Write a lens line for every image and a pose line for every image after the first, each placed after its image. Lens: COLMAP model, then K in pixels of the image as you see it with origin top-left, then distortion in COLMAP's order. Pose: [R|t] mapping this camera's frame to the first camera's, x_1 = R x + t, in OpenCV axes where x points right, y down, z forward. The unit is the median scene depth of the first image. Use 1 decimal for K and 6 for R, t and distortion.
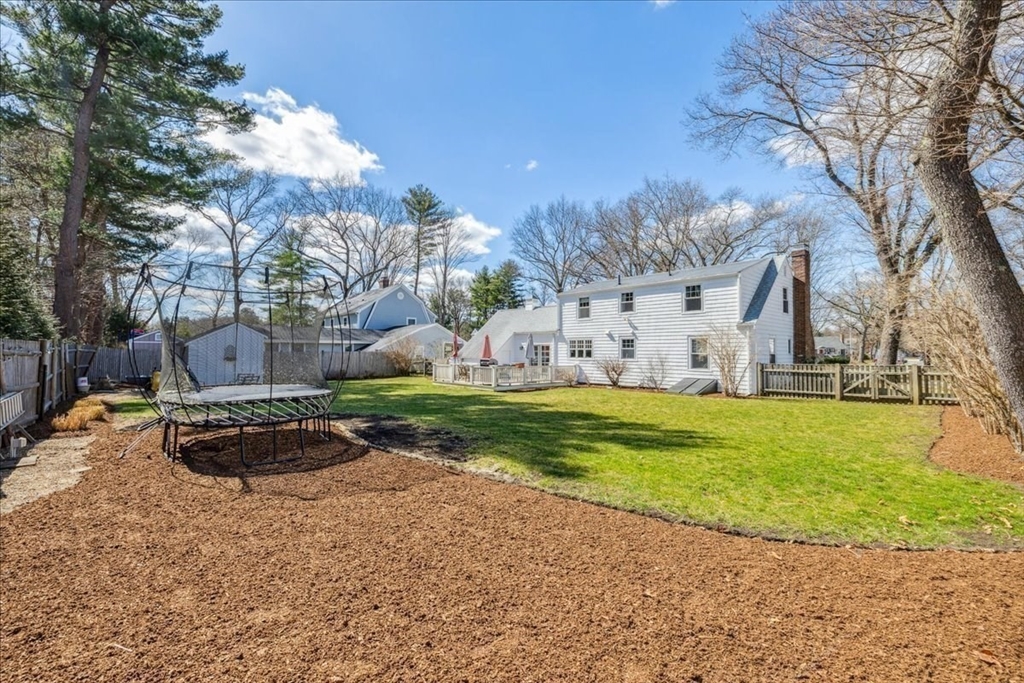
lens RADIAL K [[442.2, 0, 512.0], [0, 442.2, 341.5], [0, 0, 1]] dist [-0.000415, -0.000125]
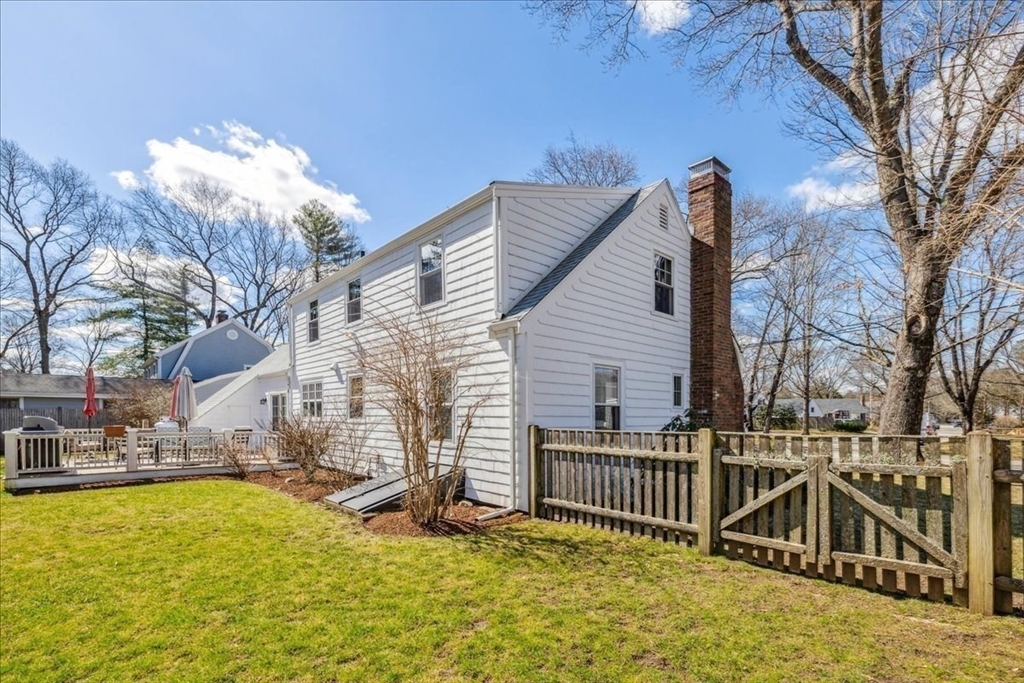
lens RADIAL K [[470.3, 0, 511.0], [0, 470.3, 418.1], [0, 0, 1]] dist [0.002509, 0.000462]
pose [[0.999969, 0.002778, -0.007372, 0.462649], [-0.002580, 0.999638, 0.026777, 0.026268], [0.007444, -0.026757, 0.999614, 0.520540]]
